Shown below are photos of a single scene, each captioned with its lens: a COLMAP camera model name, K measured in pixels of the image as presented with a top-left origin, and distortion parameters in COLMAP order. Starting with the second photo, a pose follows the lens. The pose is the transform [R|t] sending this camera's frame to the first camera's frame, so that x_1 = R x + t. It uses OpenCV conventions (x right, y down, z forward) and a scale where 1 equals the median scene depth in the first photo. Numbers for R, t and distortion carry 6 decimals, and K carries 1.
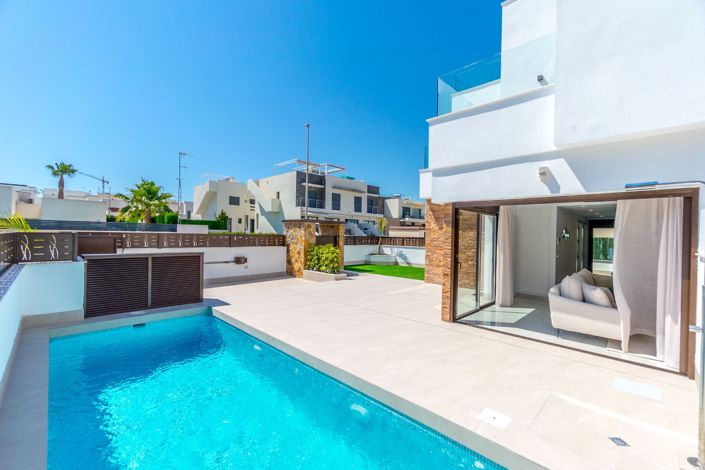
lens RADIAL K [[300.5, 0, 352.5], [0, 300.5, 235.0], [0, 0, 1]] dist [0.000630, 0.000063]
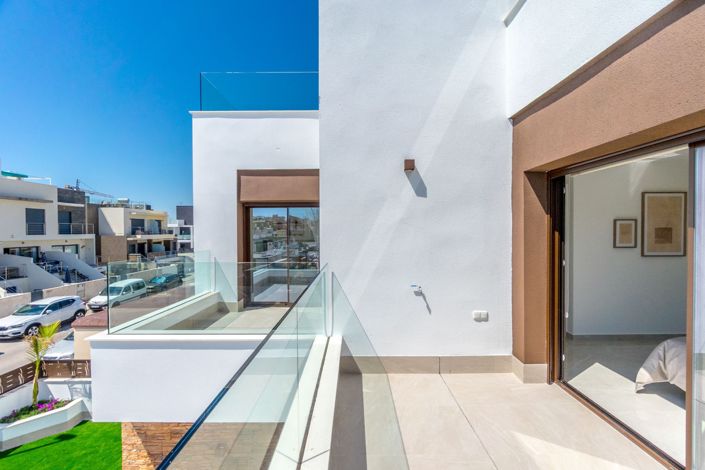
lens RADIAL K [[300.5, 0, 352.5], [0, 300.5, 235.0], [0, 0, 1]] dist [0.000630, 0.000063]
pose [[0.714328, -0.032633, 0.699049, 0.047879], [0.021137, 0.999463, 0.025057, -0.075497], [-0.699491, -0.003123, 0.714634, 0.129108]]
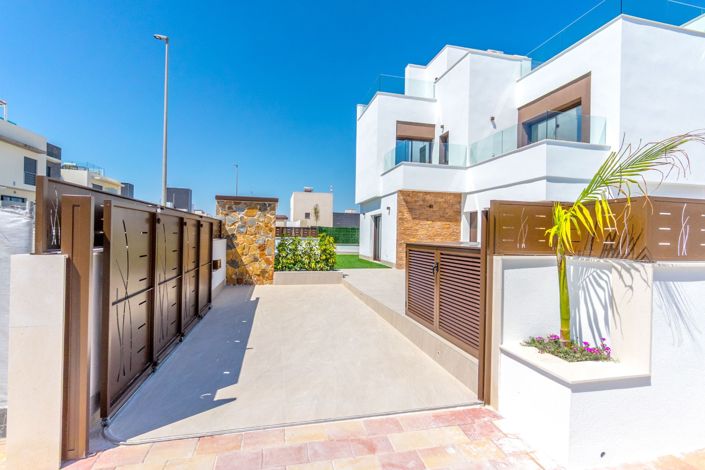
lens RADIAL K [[334.6, 0, 352.5], [0, 334.6, 235.0], [0, 0, 1]] dist [0.001223, 0.000164]
pose [[0.533689, -0.008635, 0.845637, -0.194764], [-0.009066, 0.999832, 0.015931, 0.004849], [-0.845632, -0.016169, 0.533521, 0.119255]]
